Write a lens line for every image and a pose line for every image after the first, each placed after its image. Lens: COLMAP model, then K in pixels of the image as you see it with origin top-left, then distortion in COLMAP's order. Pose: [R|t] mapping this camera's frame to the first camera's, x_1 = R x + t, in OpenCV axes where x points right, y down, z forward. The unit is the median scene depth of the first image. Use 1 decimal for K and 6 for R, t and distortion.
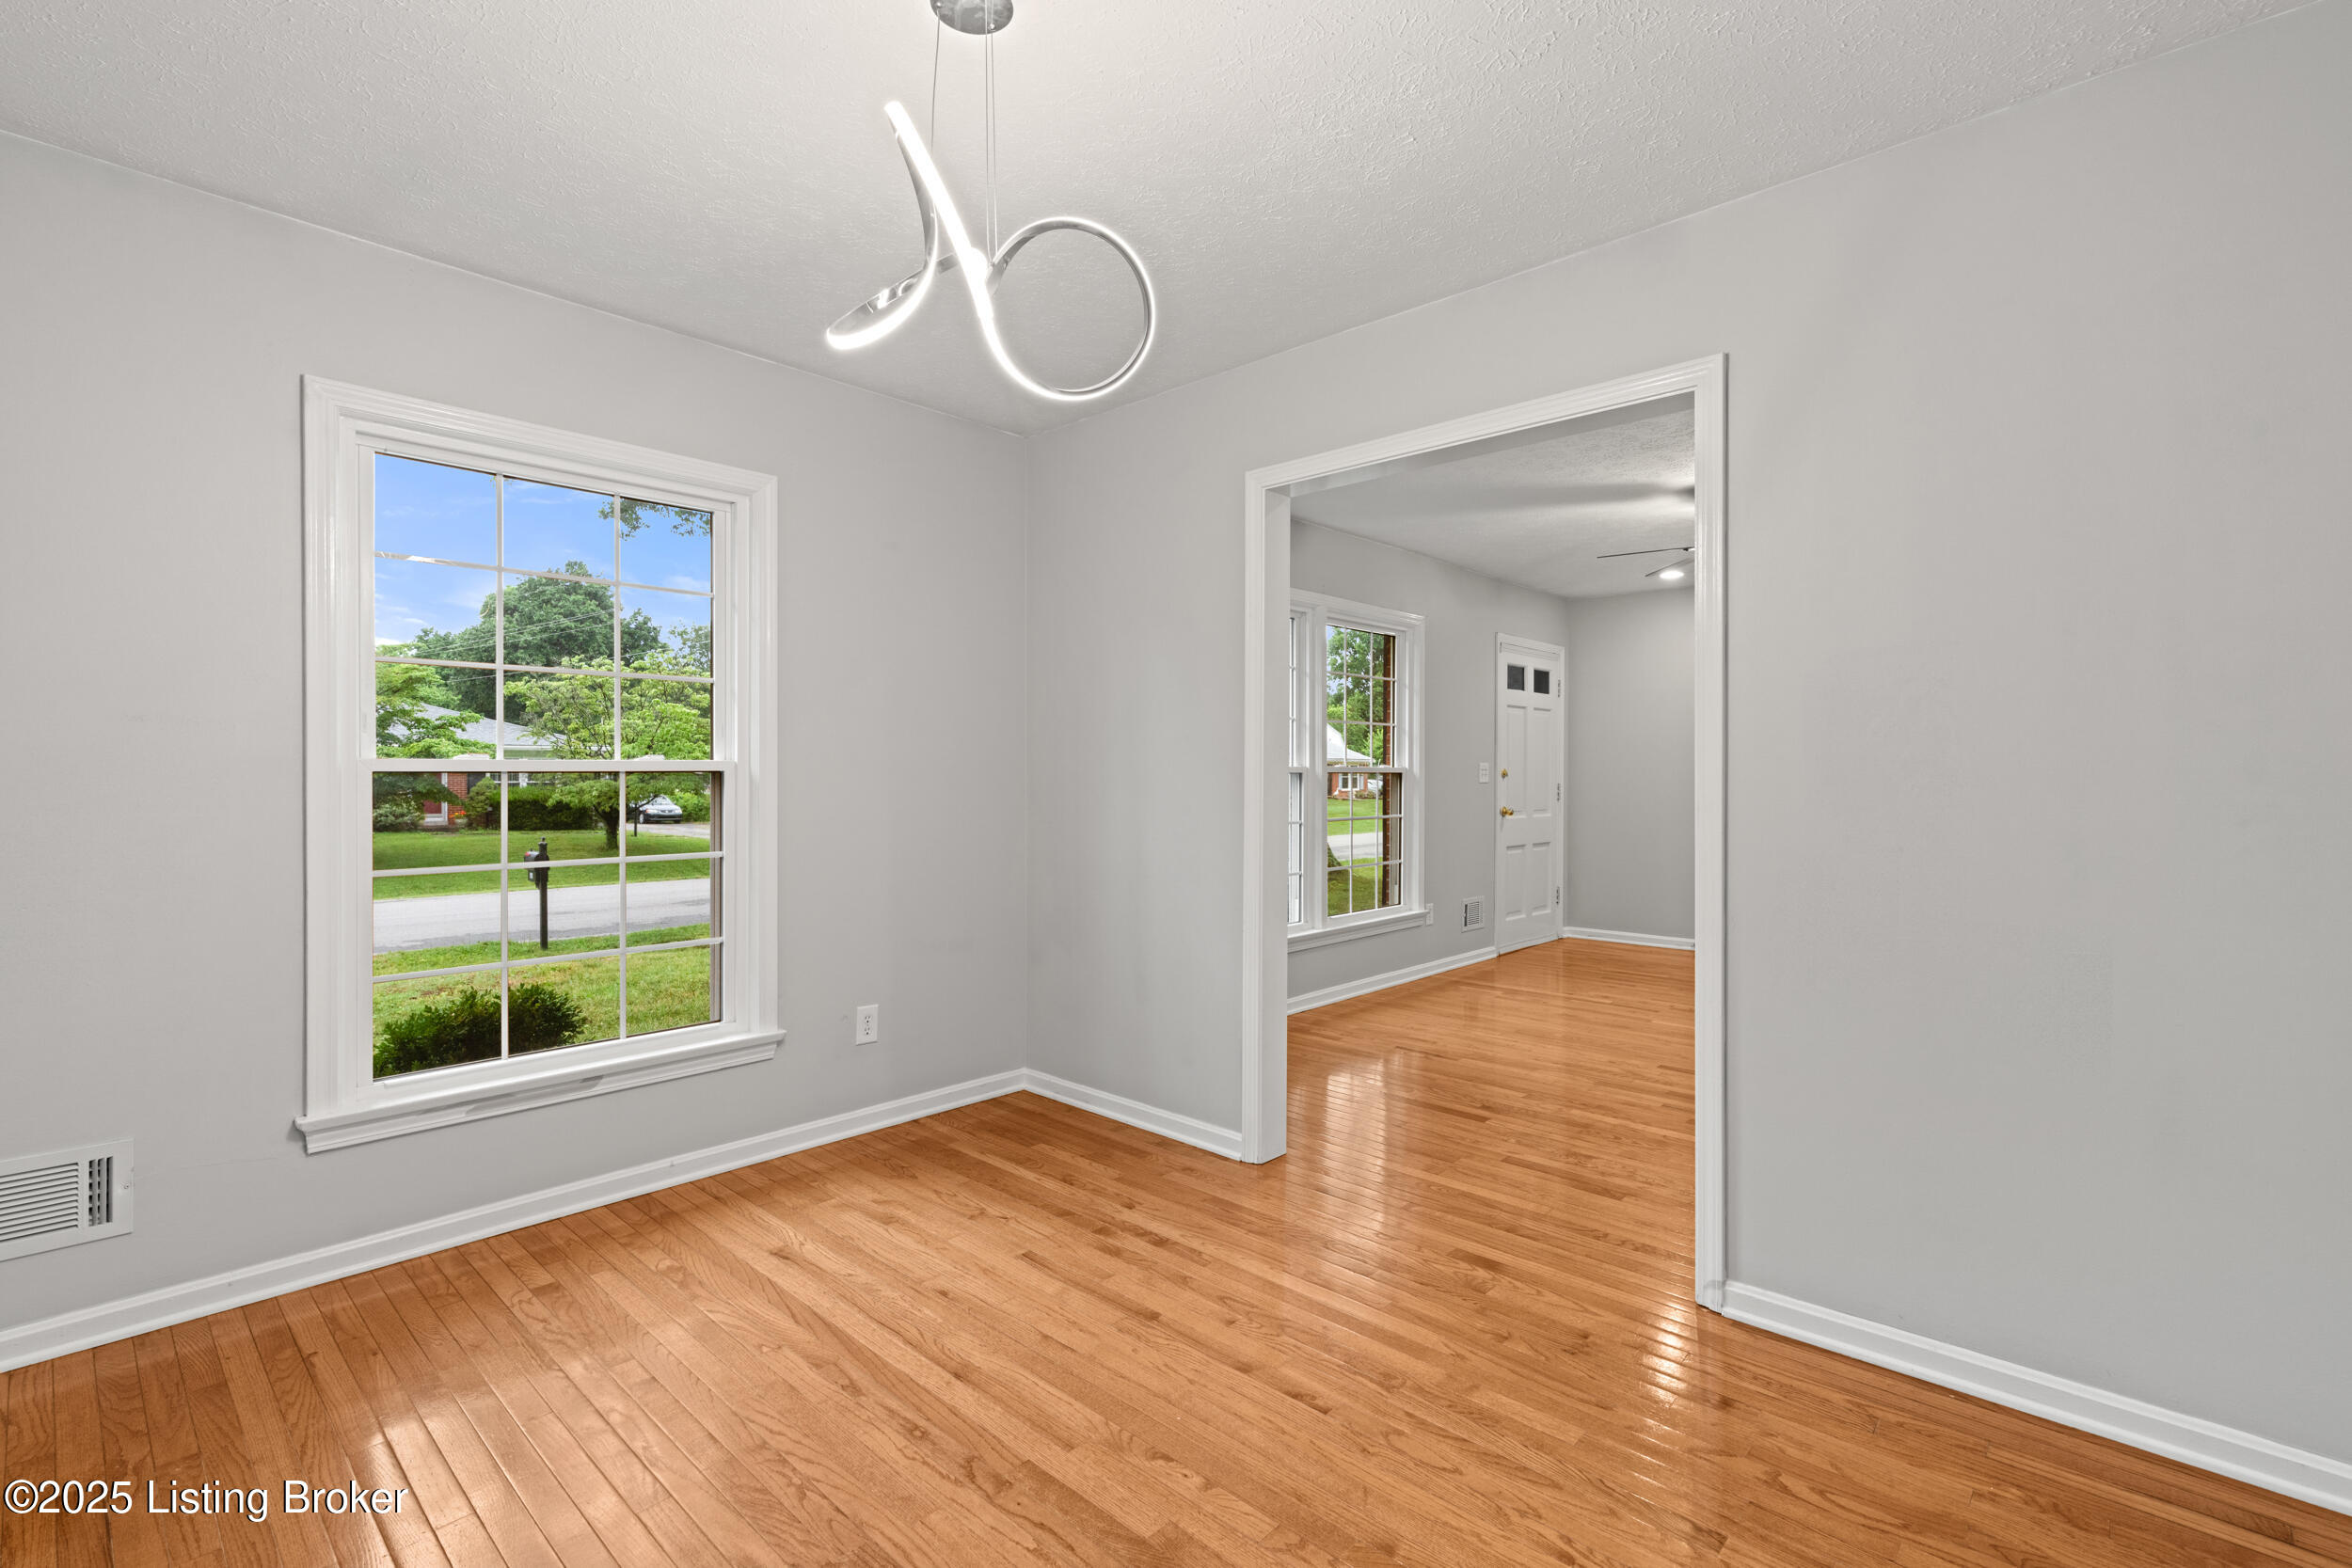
lens RADIAL K [[1064.0, 0, 1176.0], [0, 1064.0, 784.0], [0, 0, 1]] dist [0.000789, 0.000490]
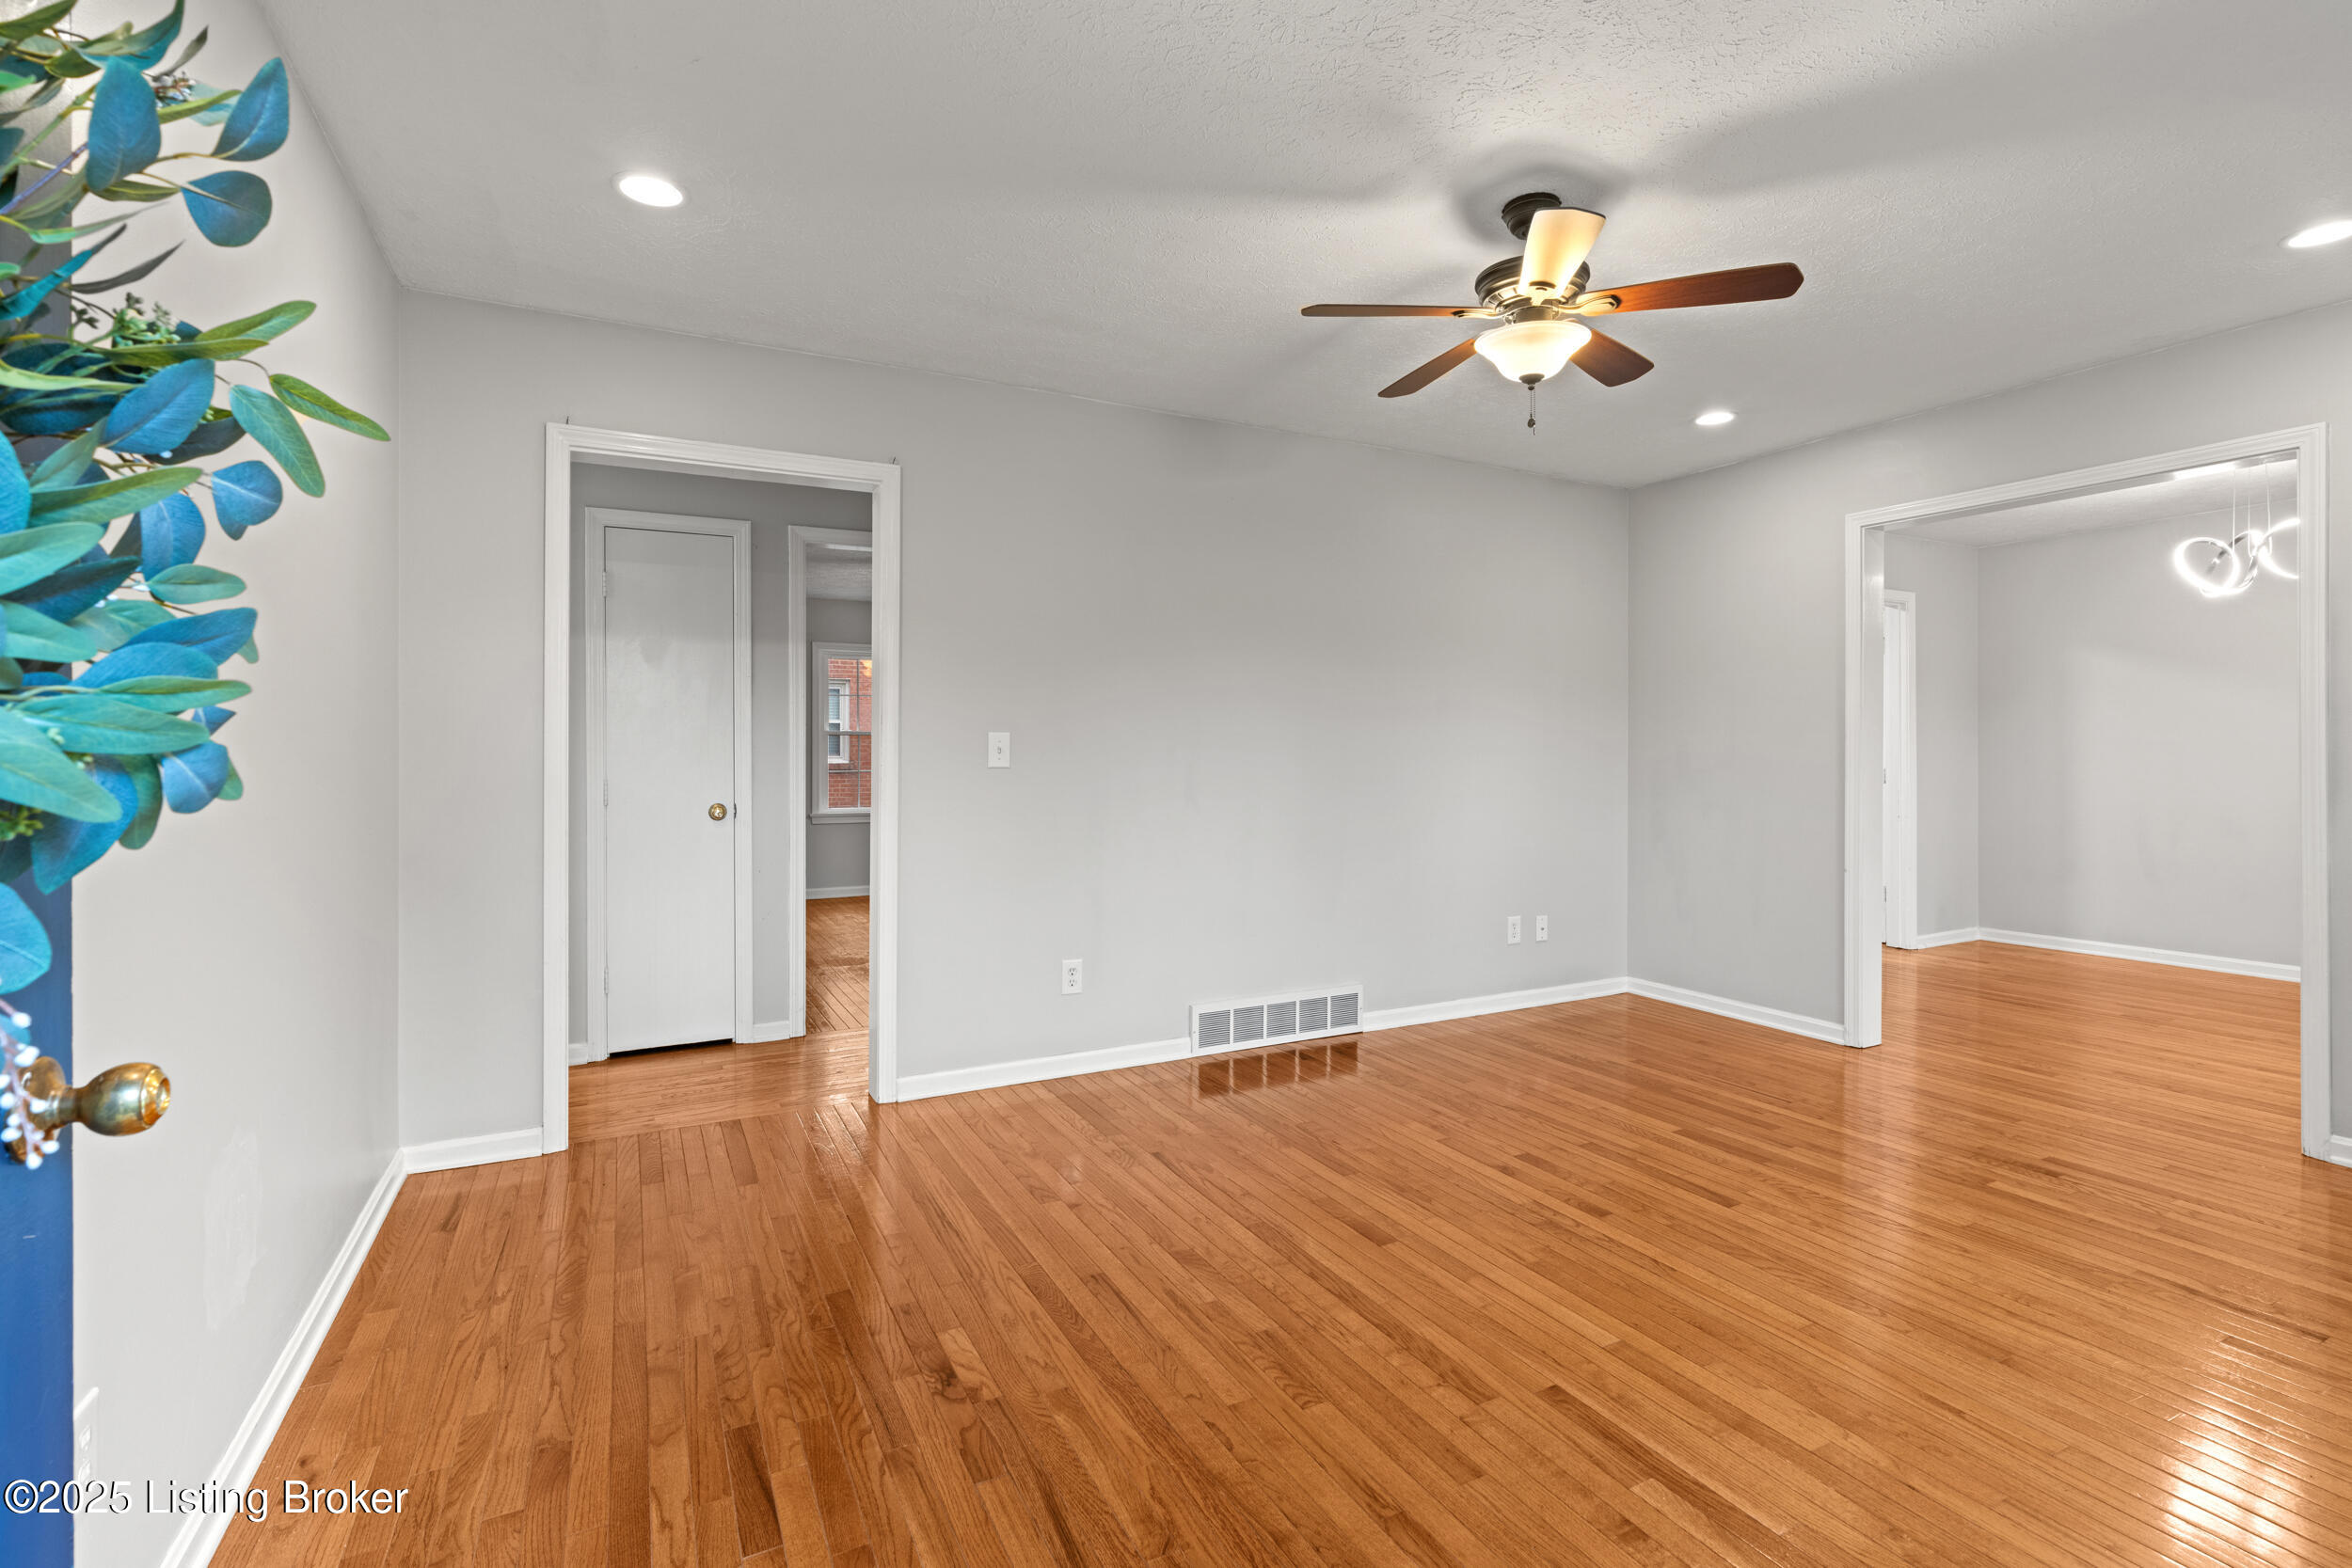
lens RADIAL K [[1065.1, 0, 1186.3], [0, 1065.1, 753.0], [0, 0, 1]] dist [0.000477, 0.000341]
pose [[-0.943050, 0.000232, 0.332650, 0.377694], [0.003304, 0.999957, 0.008669, -0.006801], [-0.332634, 0.009274, -0.943010, 1.166816]]
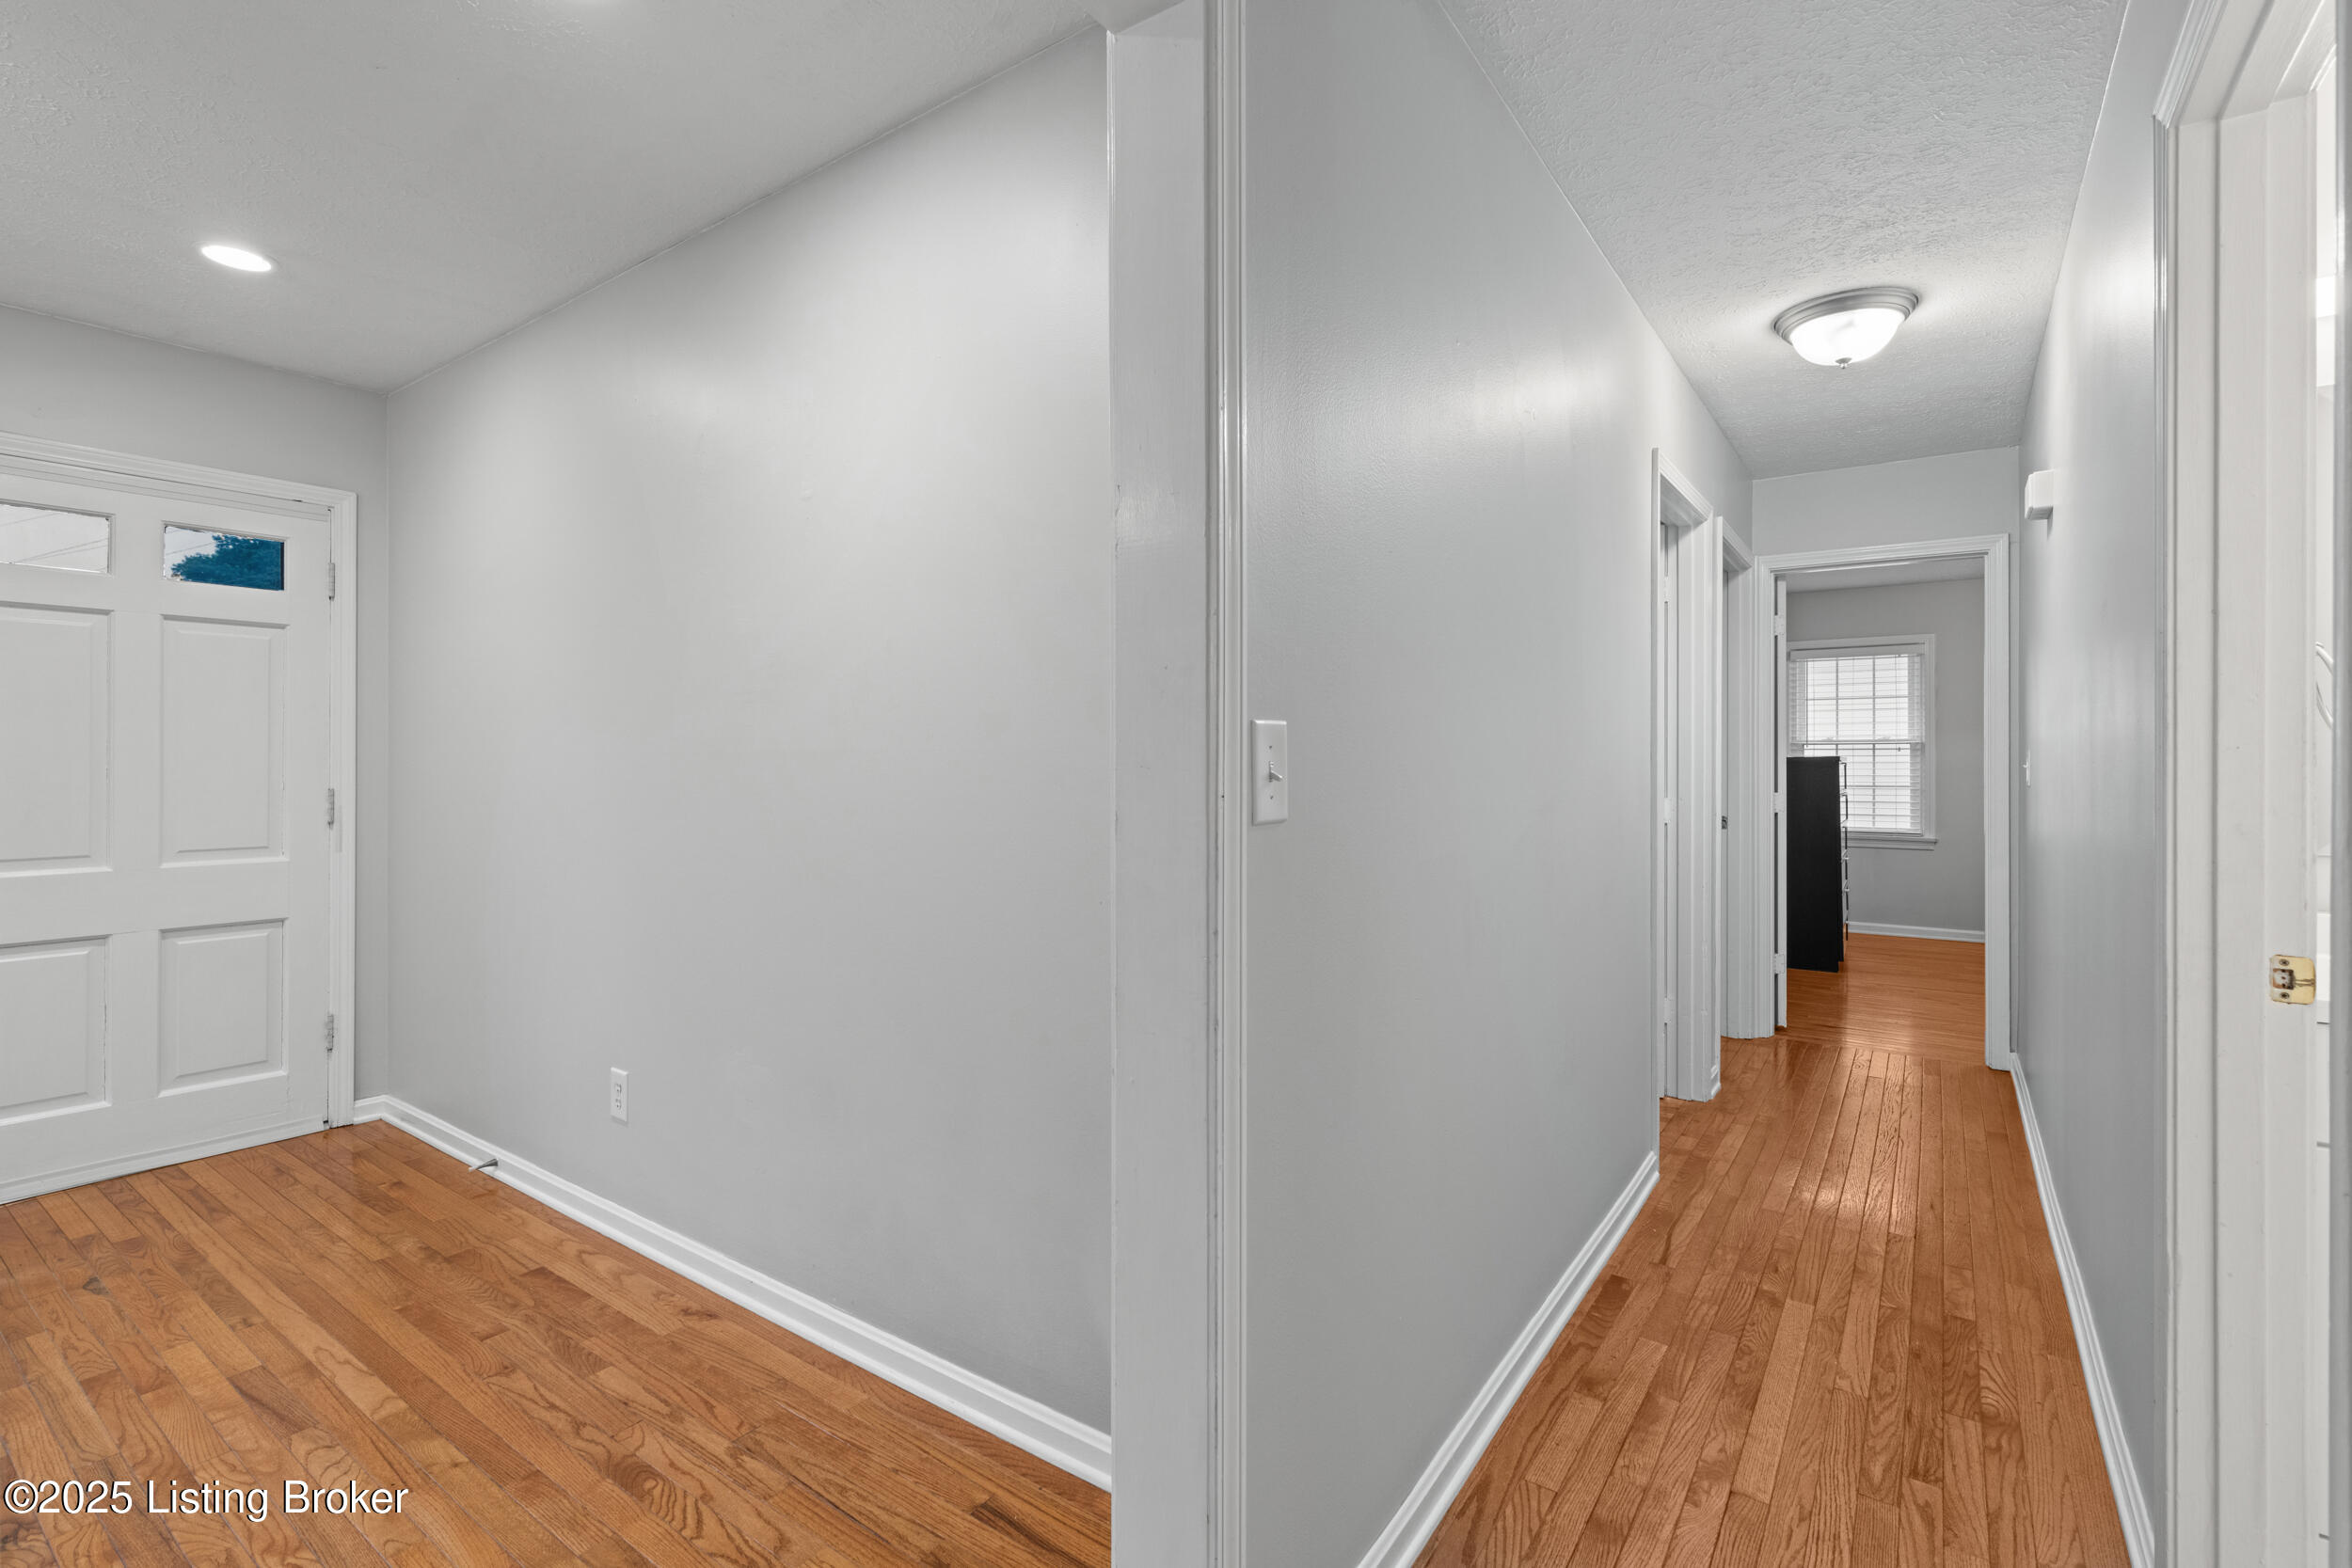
lens RADIAL K [[1057.0, 0, 1185.3], [0, 1057.0, 760.6], [0, 0, 1]] dist [0.002121, 0.000508]
pose [[0.991458, -0.001533, 0.130415, 0.801057], [0.003144, 0.999921, -0.012150, -0.007004], [-0.130386, 0.012456, 0.991385, 0.598447]]
